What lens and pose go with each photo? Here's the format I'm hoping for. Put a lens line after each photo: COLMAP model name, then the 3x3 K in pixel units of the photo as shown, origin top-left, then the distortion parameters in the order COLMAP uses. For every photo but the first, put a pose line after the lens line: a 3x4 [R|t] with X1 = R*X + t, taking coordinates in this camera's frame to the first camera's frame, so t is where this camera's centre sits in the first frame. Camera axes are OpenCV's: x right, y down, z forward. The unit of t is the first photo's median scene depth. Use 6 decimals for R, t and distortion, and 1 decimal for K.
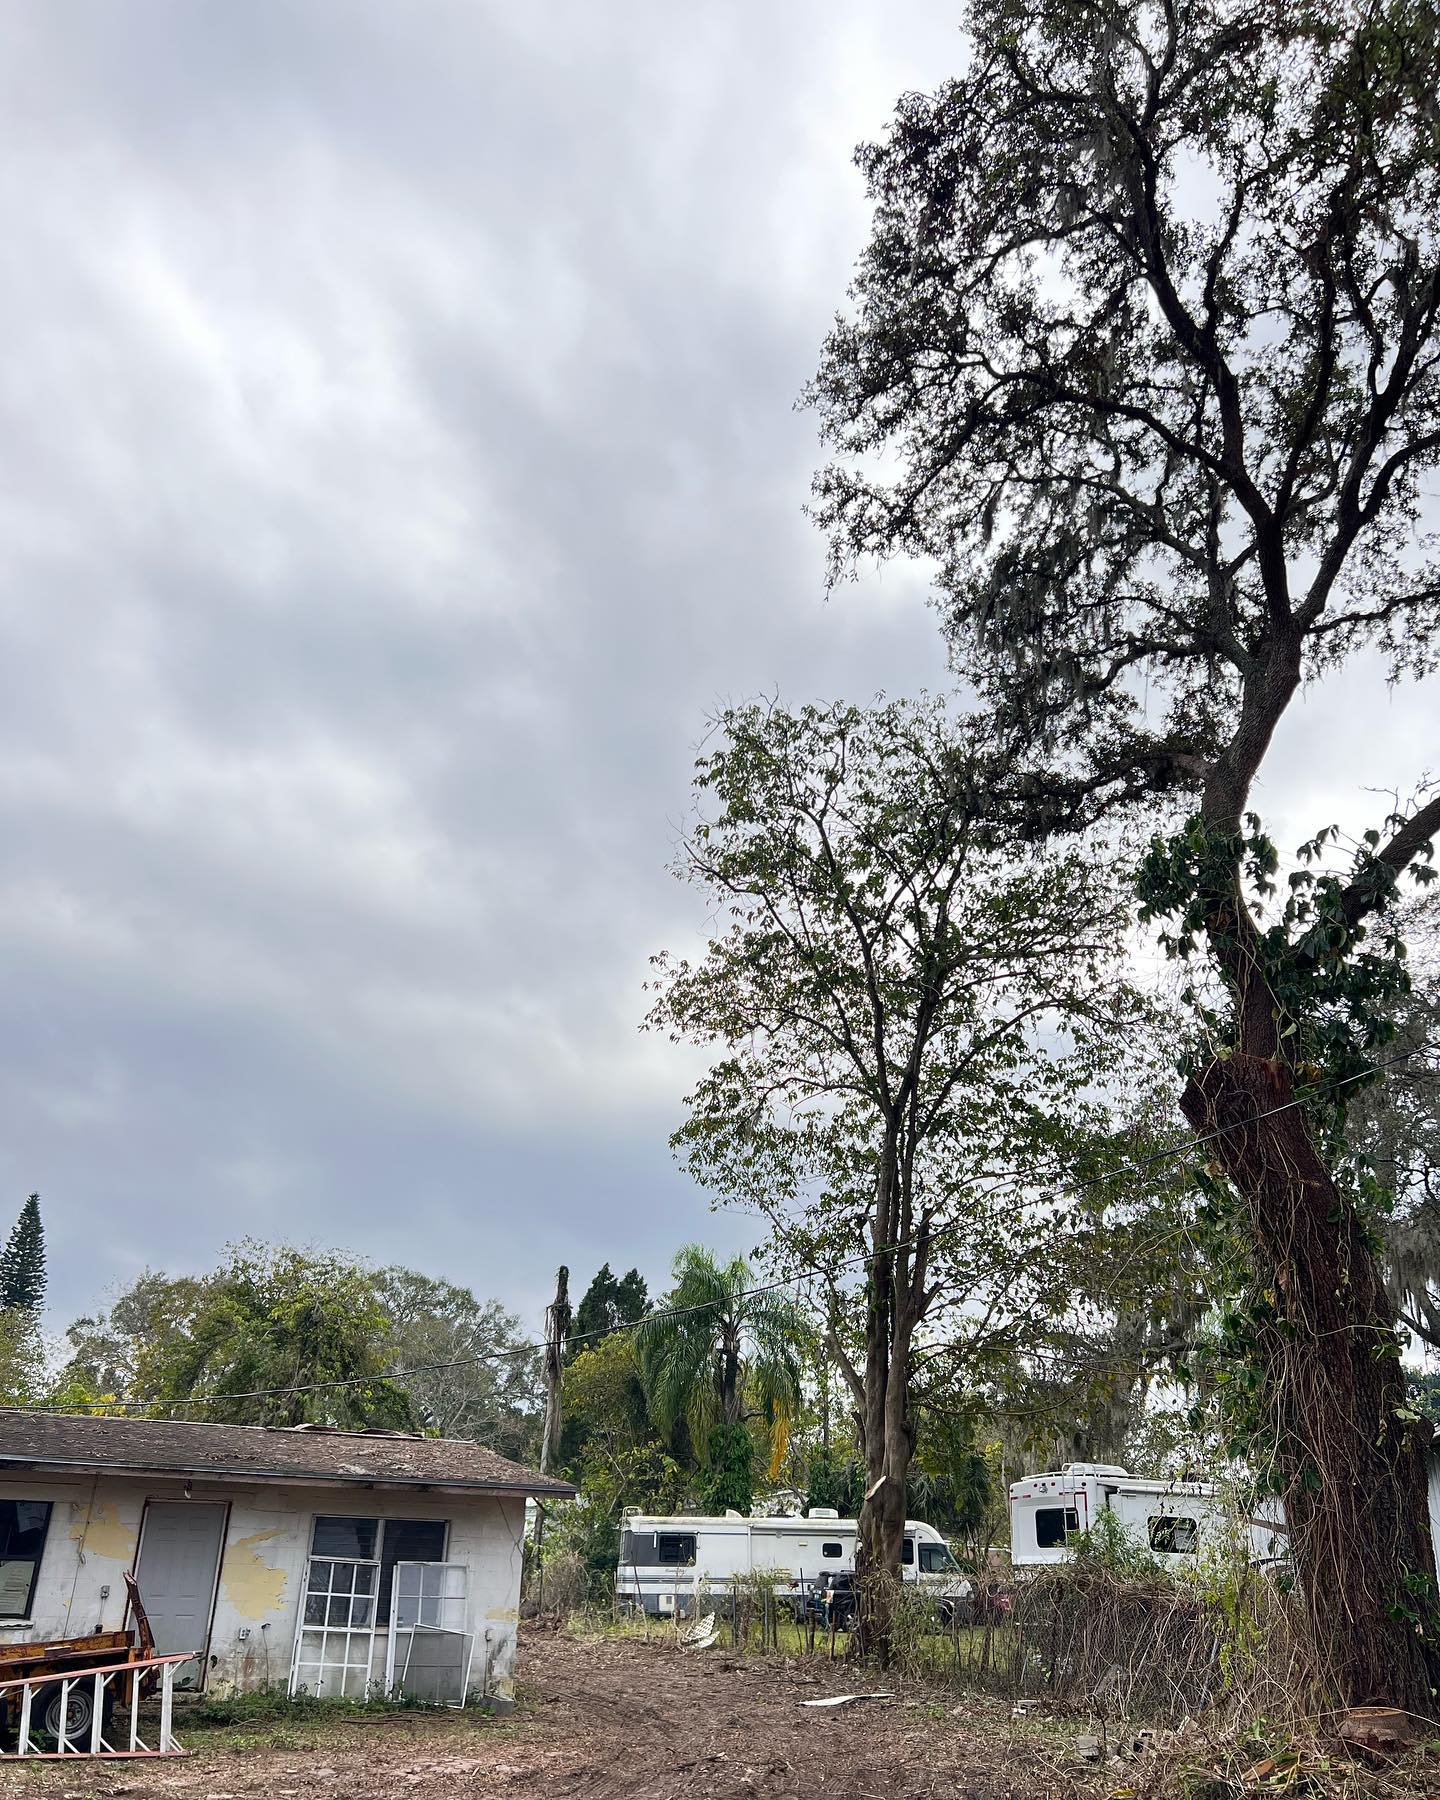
lens RADIAL K [[1570.9, 0, 720.0], [0, 1570.9, 900.0], [0, 0, 1]] dist [0.089036, -0.073438]
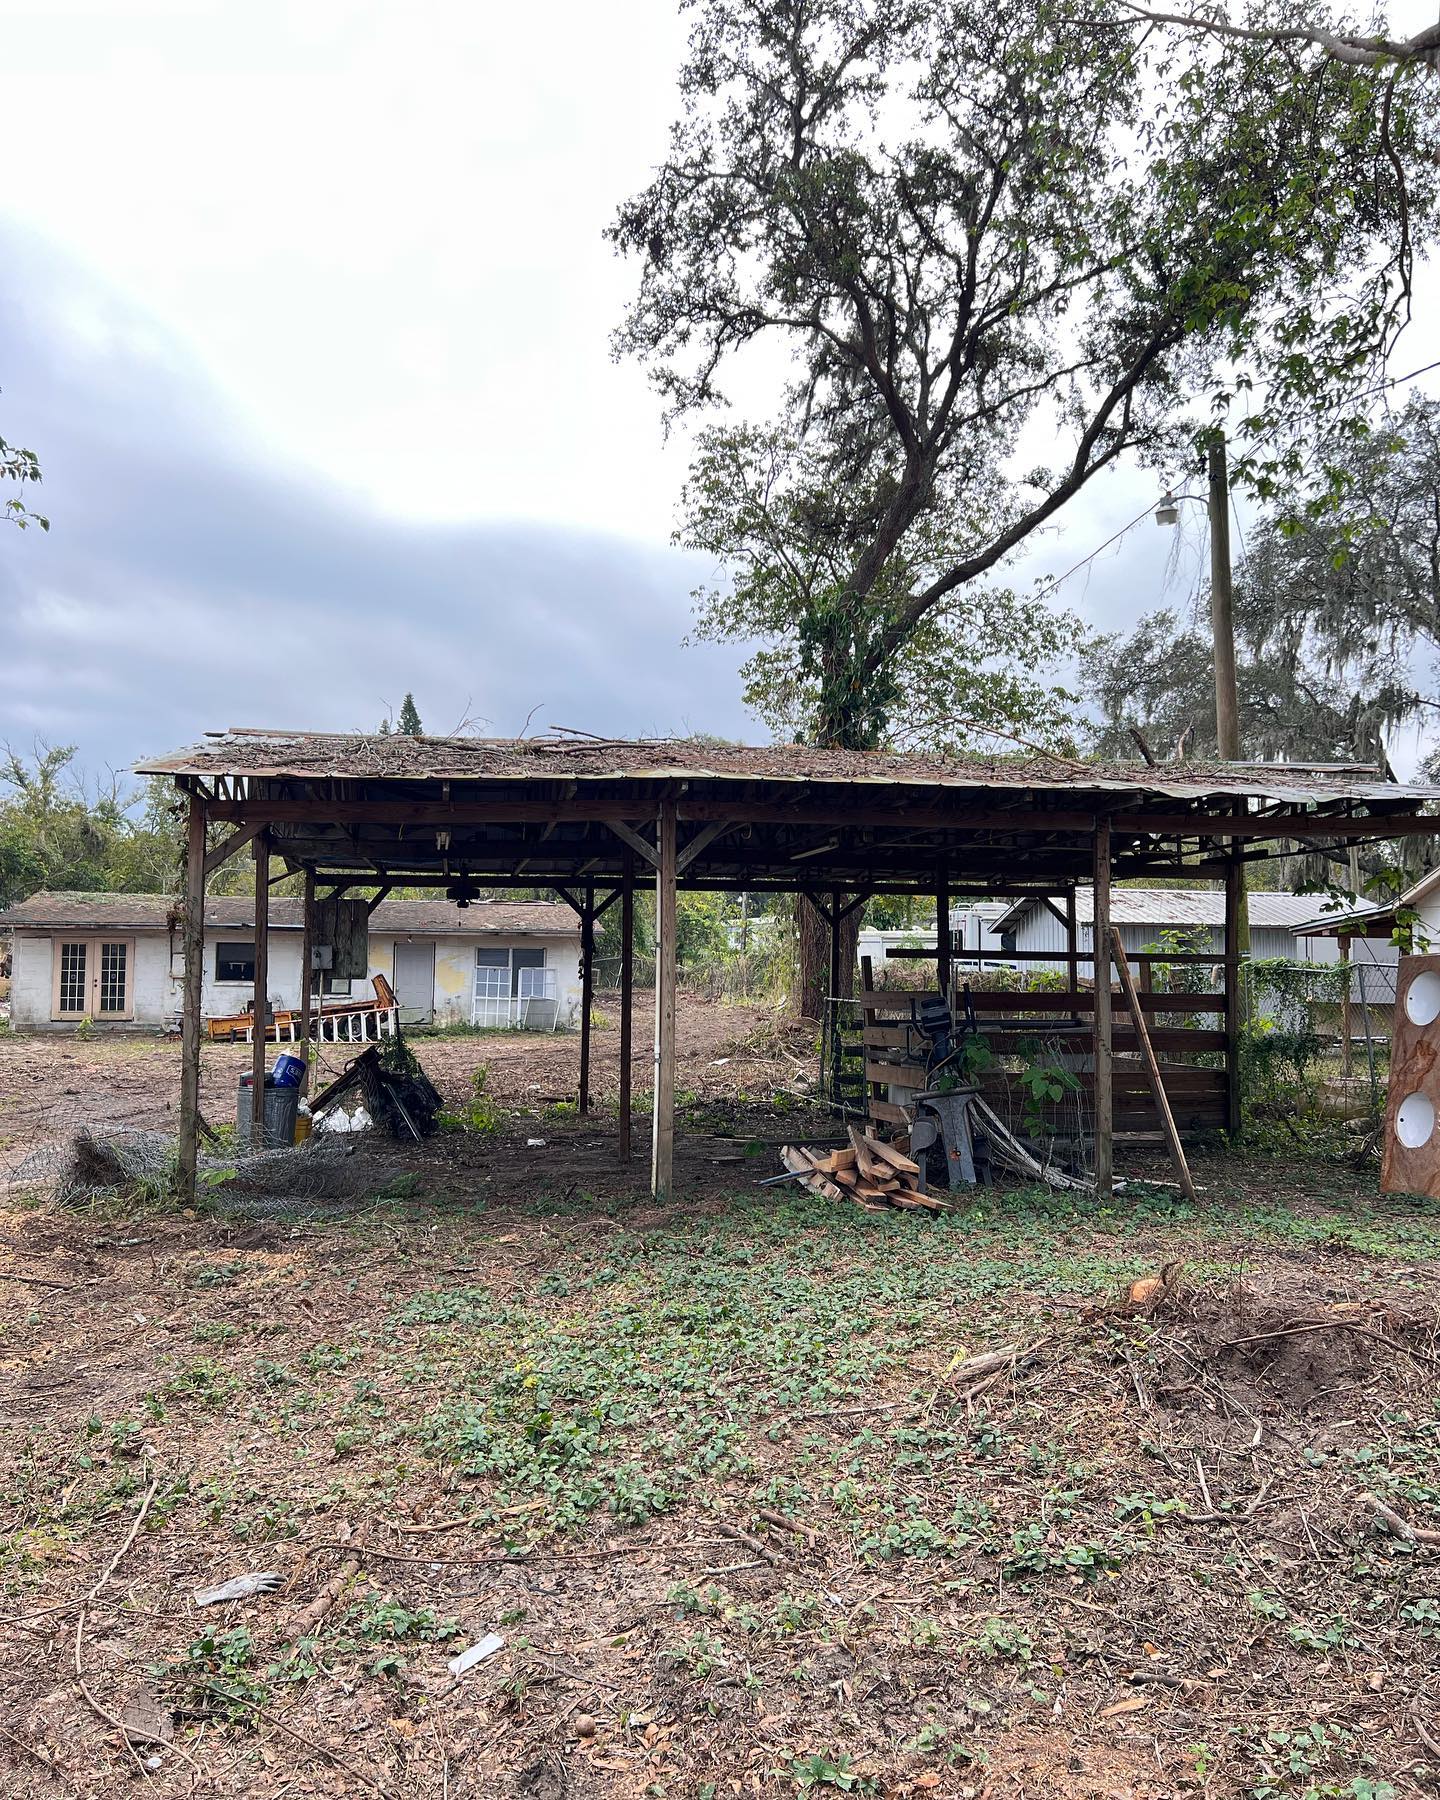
lens RADIAL K [[1570.9, 0, 720.0], [0, 1570.9, 900.0], [0, 0, 1]] dist [0.089036, -0.073438]
pose [[0.971714, -0.037951, -0.233093, 0.508734], [0.117004, 0.934718, 0.335577, -0.301111], [0.205141, -0.353358, 0.912719, -0.728766]]
